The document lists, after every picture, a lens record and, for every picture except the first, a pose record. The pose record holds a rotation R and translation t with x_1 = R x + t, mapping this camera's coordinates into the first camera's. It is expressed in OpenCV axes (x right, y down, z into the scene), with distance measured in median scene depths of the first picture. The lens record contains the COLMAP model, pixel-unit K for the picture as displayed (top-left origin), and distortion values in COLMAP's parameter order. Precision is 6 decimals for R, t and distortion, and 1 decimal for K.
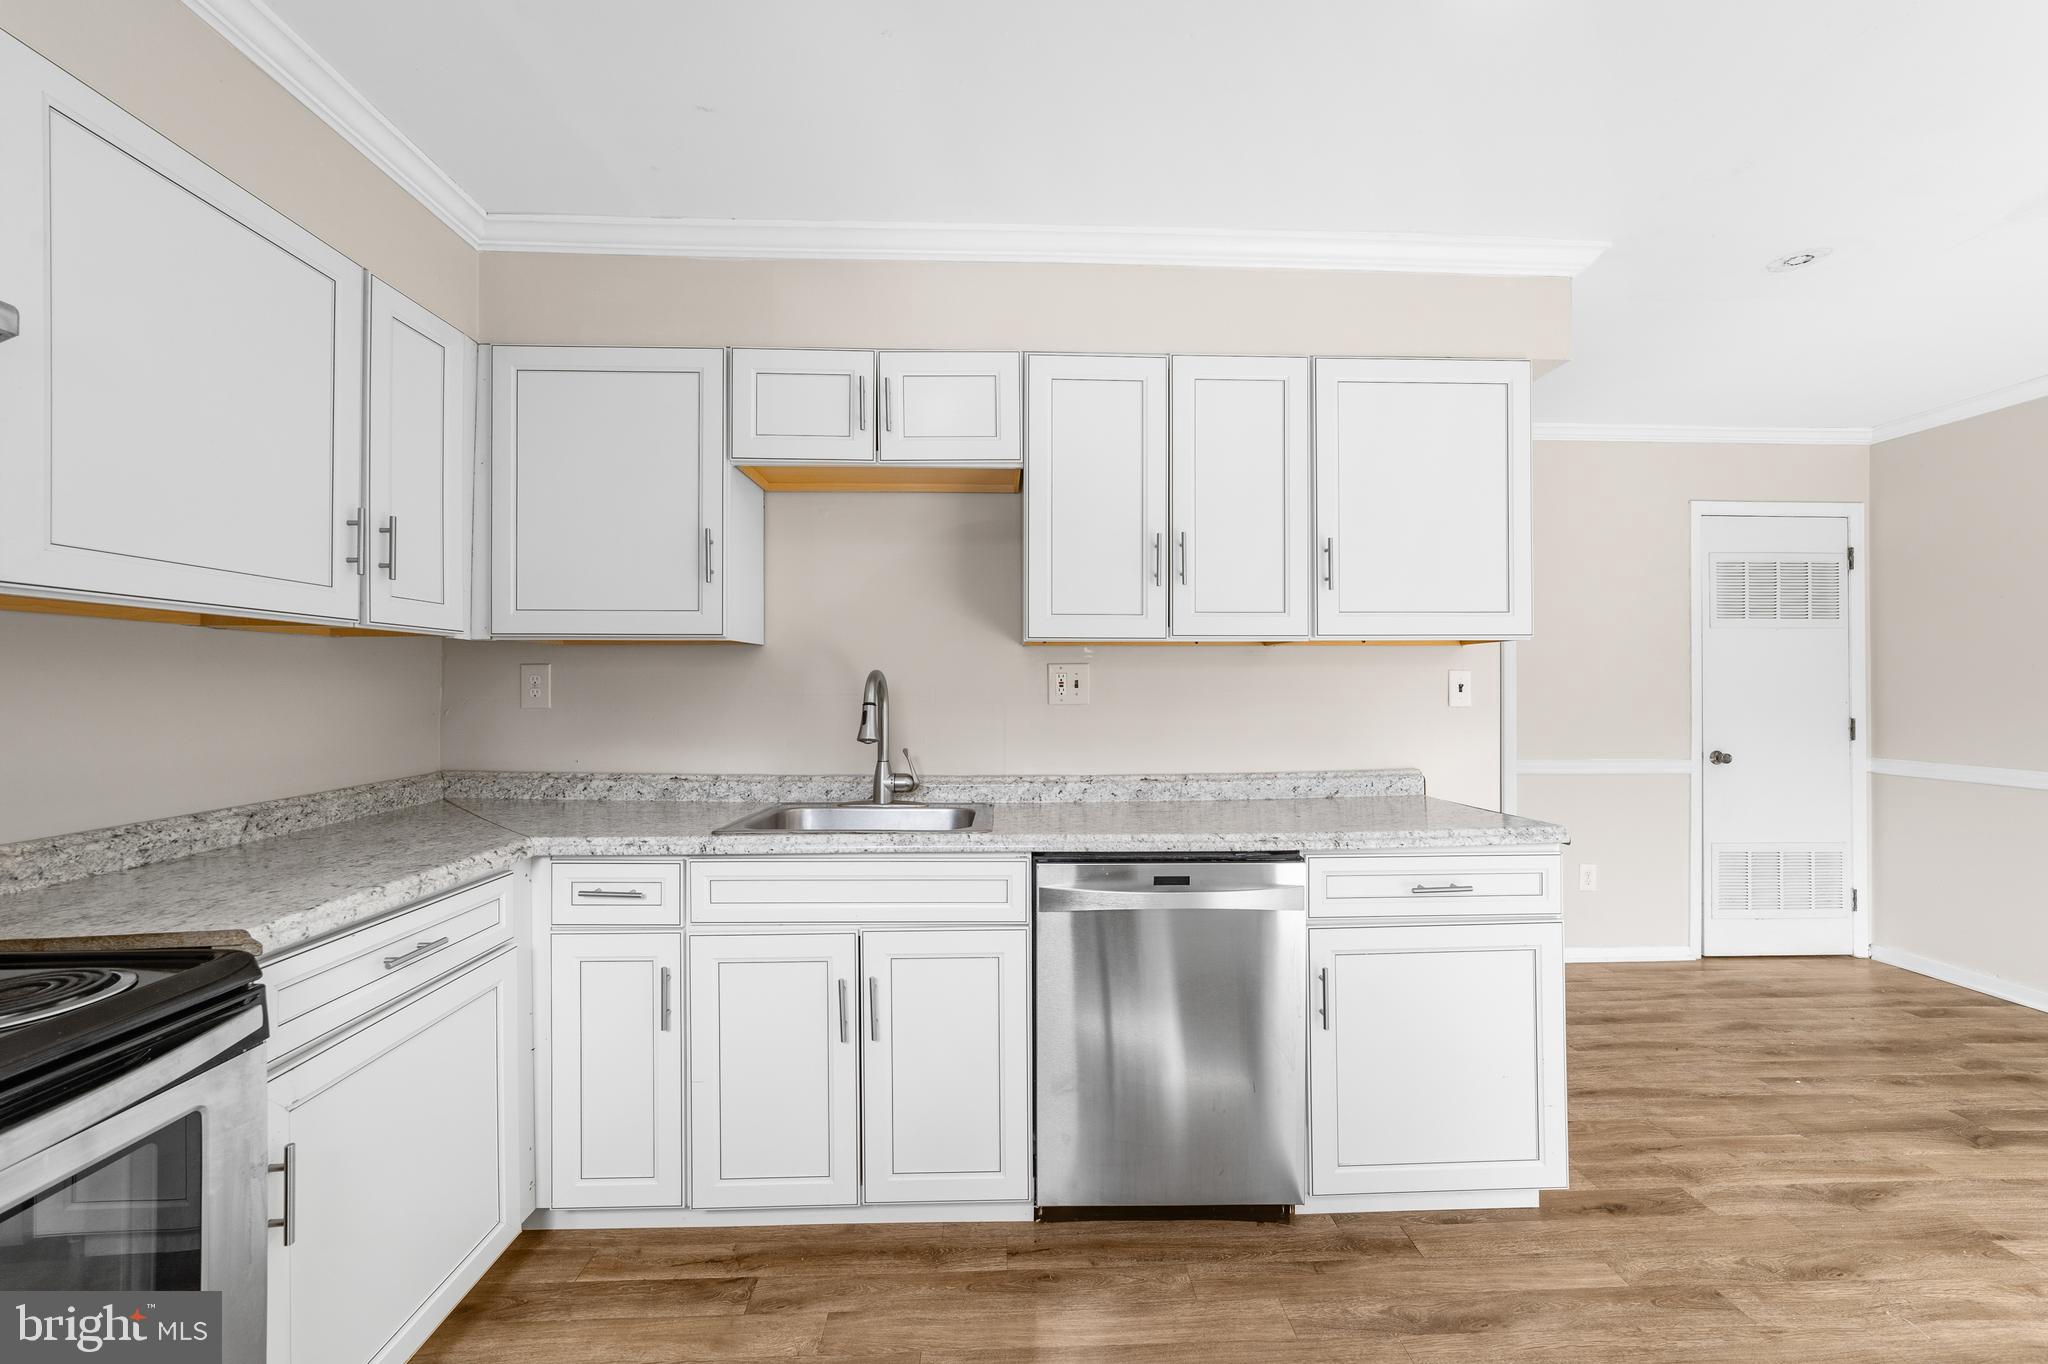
lens RADIAL K [[793.9, 0, 1028.0], [0, 793.9, 693.1], [0, 0, 1]] dist [-0.020057, 0.009129]
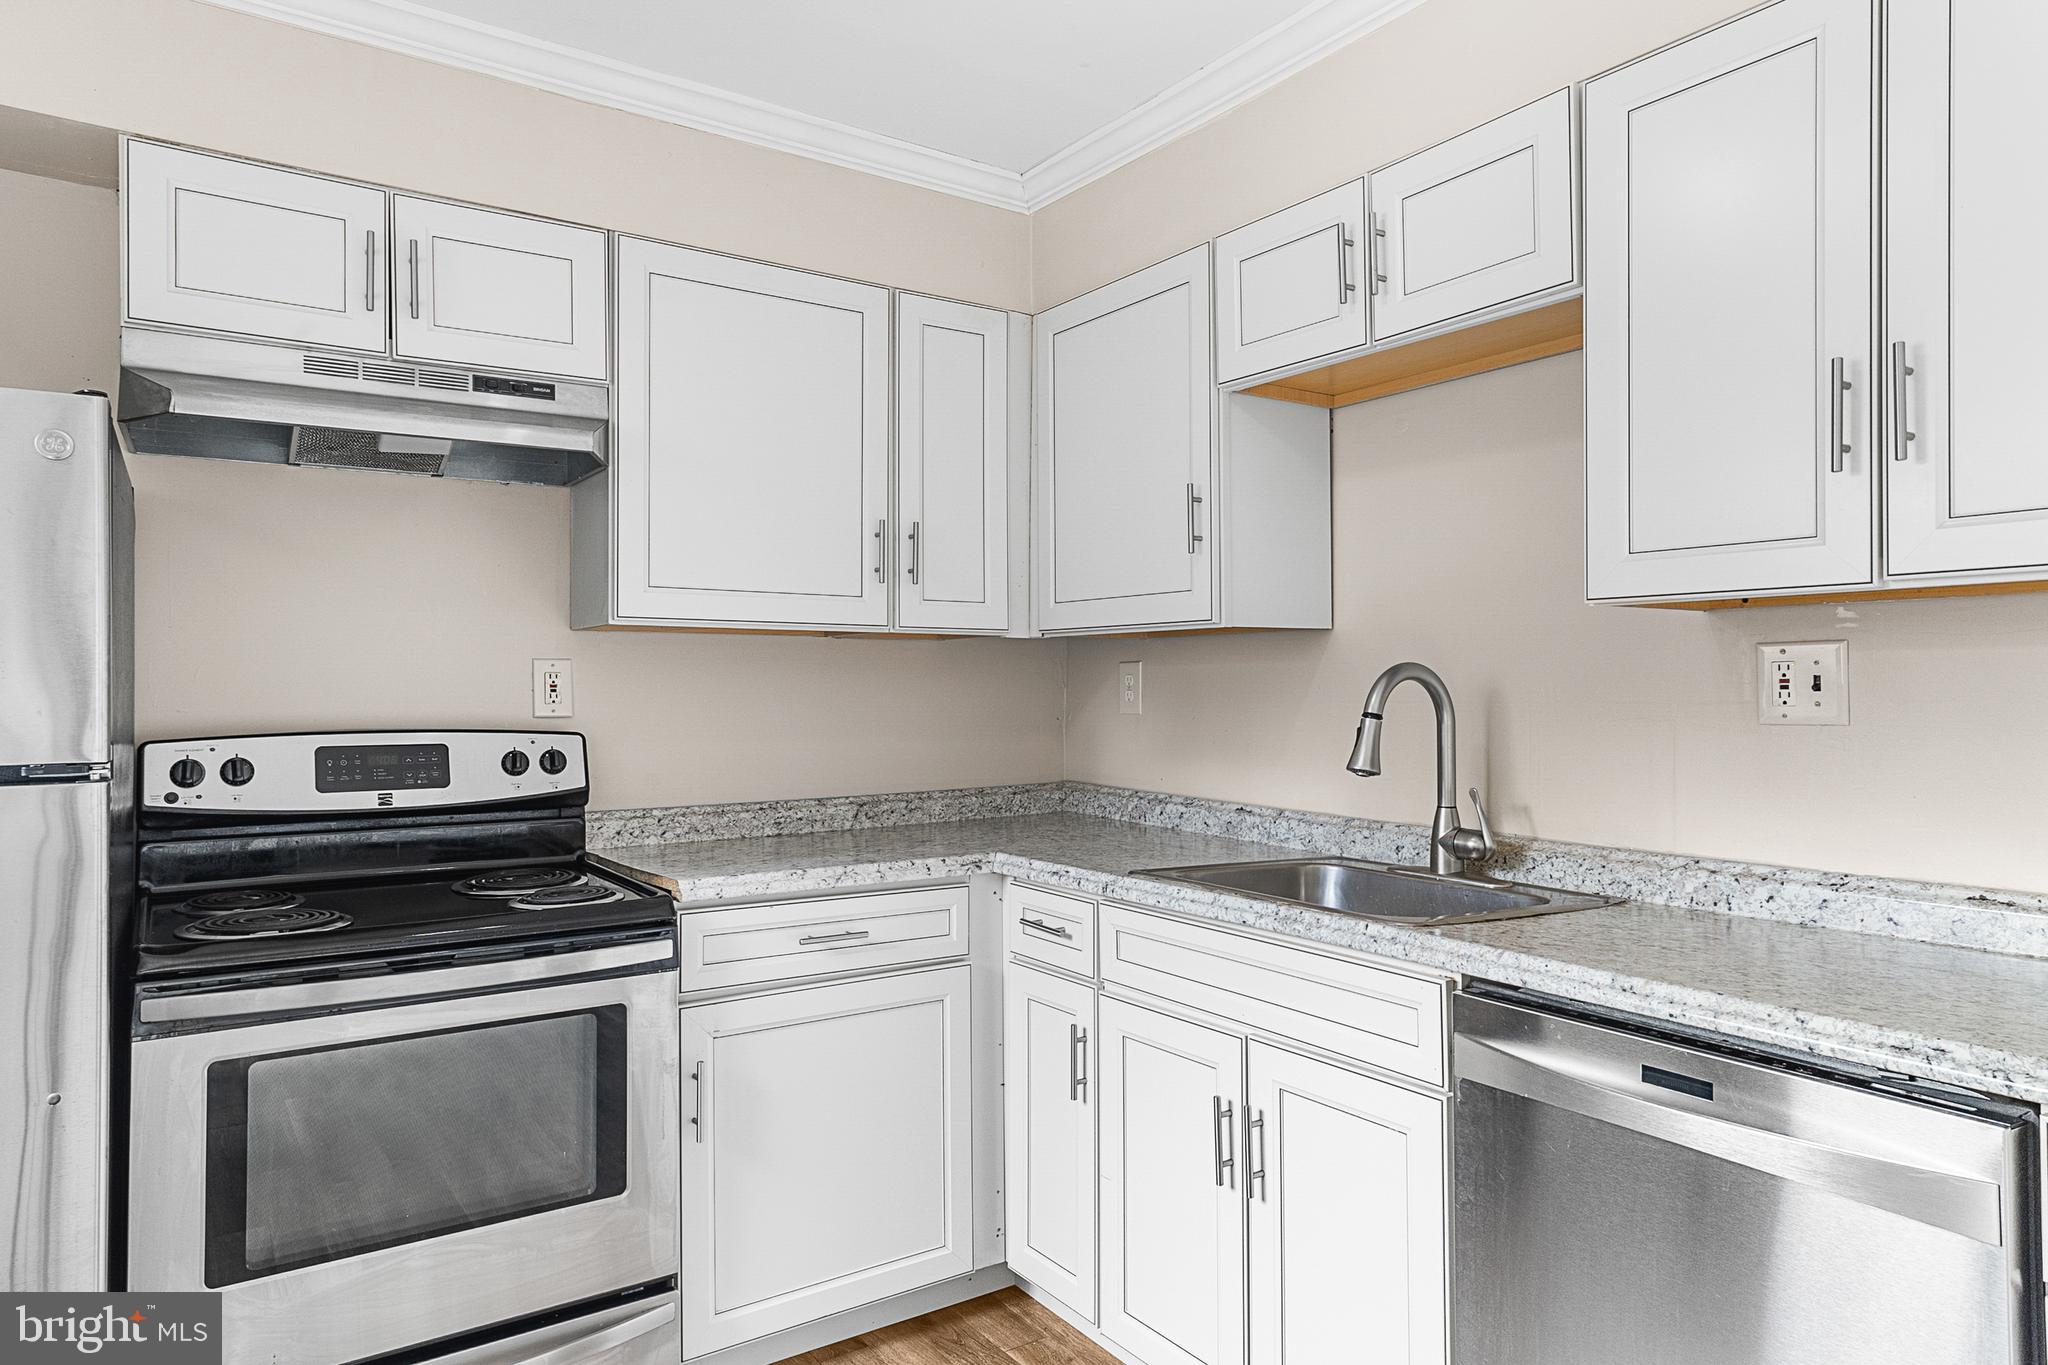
lens RADIAL K [[1271.3, 0, 1019.6], [0, 1271.3, 698.6], [0, 0, 1]] dist [0.007748, 0.001836]
pose [[0.528490, 0.006371, -0.848916, 0.566161], [-0.006270, 0.999974, 0.003602, -0.002095], [0.848916, 0.003420, 0.528516, 0.206643]]
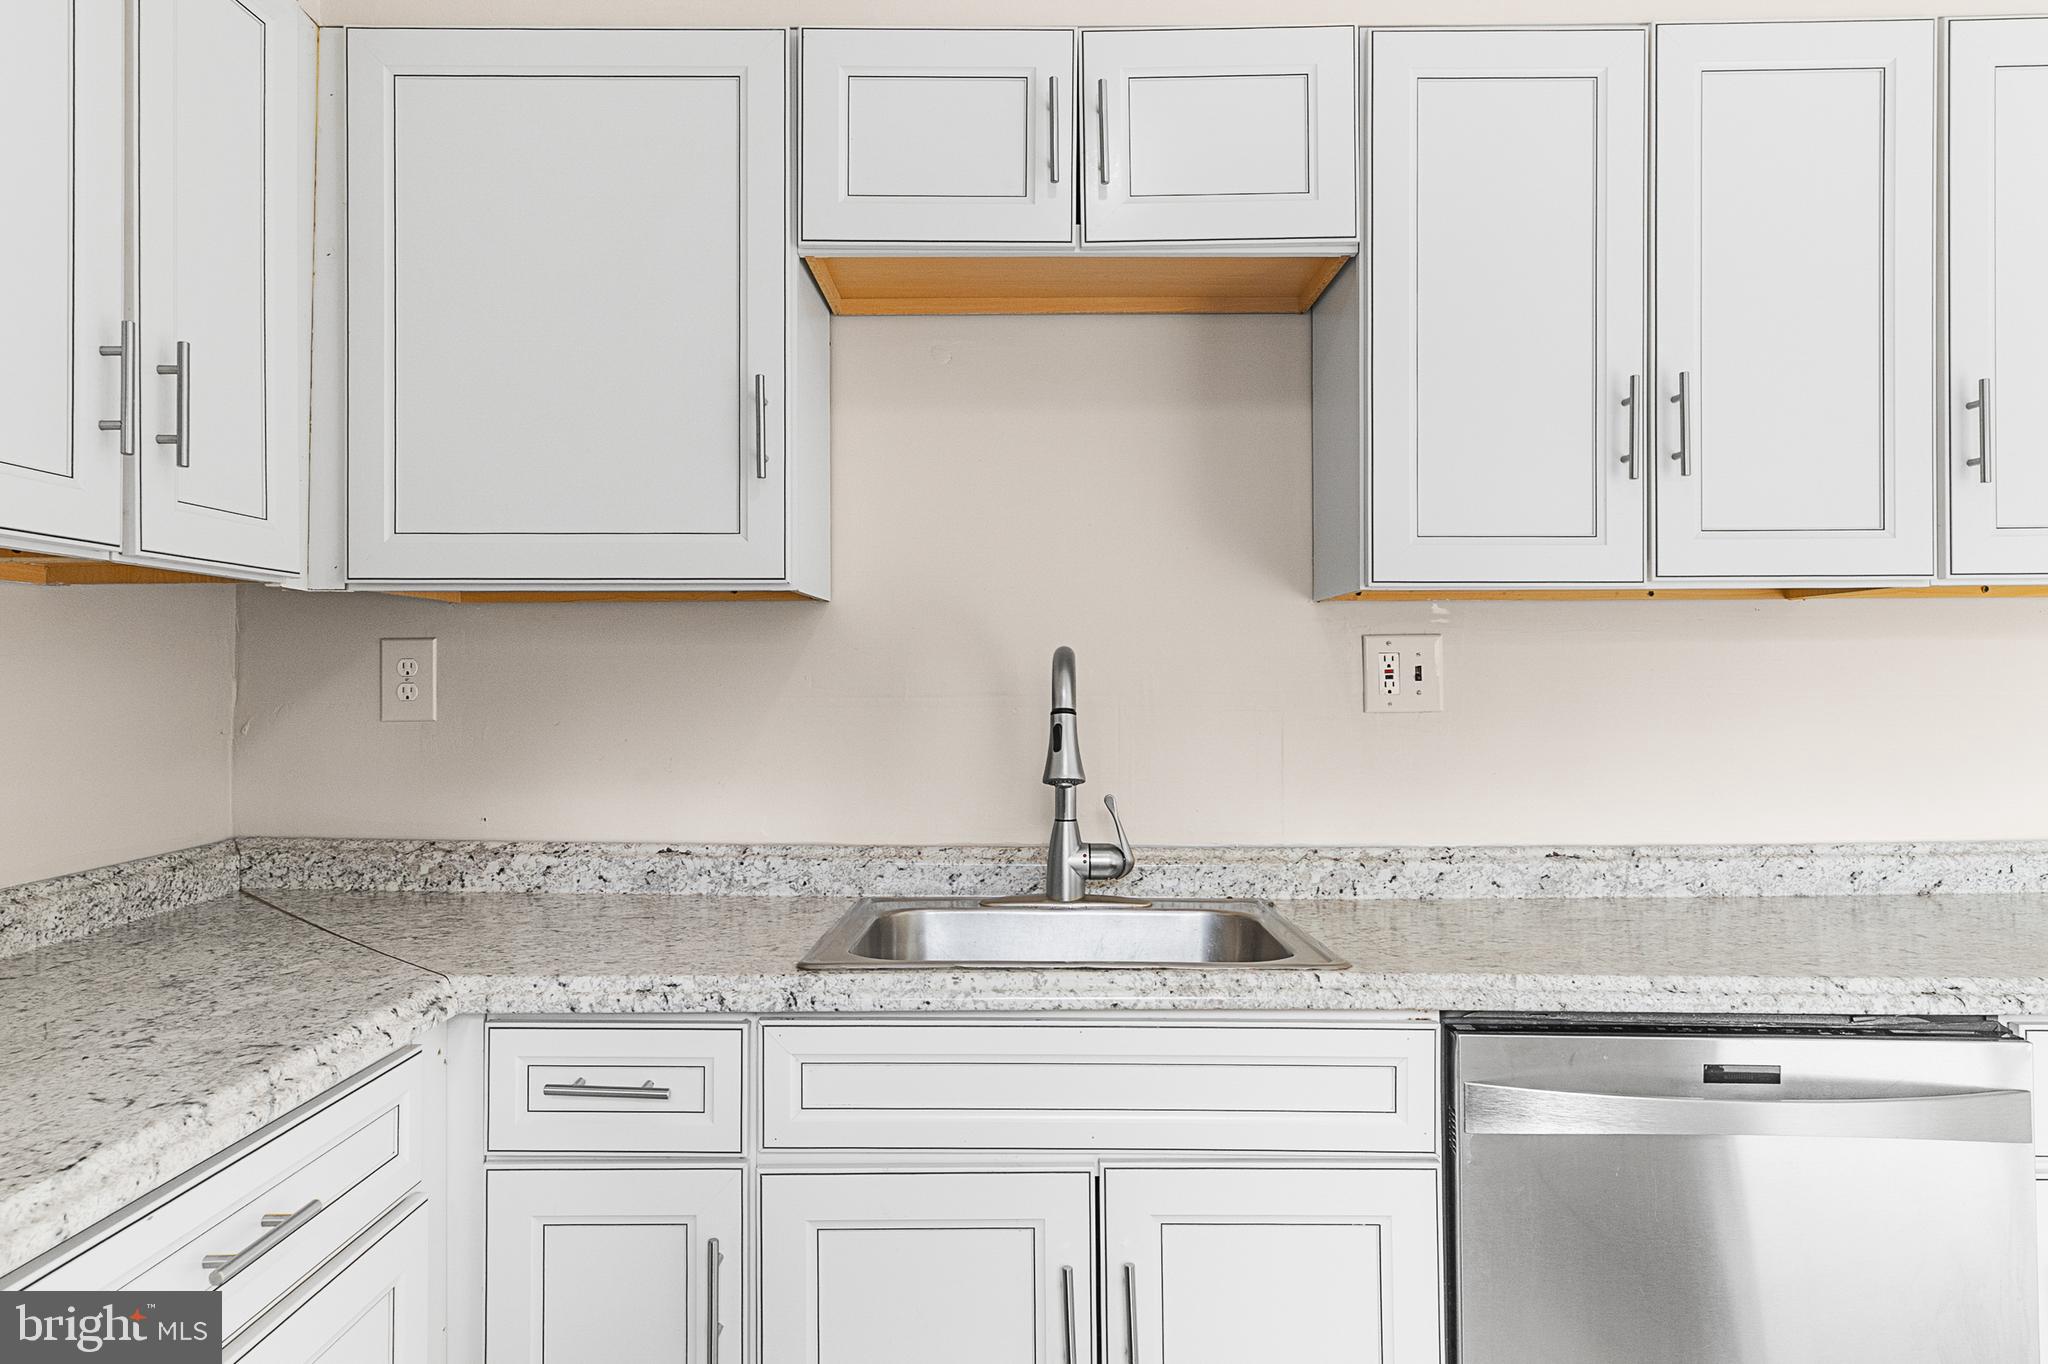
lens RADIAL K [[1286.6, 0, 1024.0], [0, 1286.6, 682.0], [0, 0, 1]] dist [0.016446, 0.002053]
pose [[0.999072, -0.002378, -0.043002, -0.198587], [0.001945, 0.999947, -0.010092, 0.002840], [0.043024, 0.009999, 0.999024, 0.163754]]
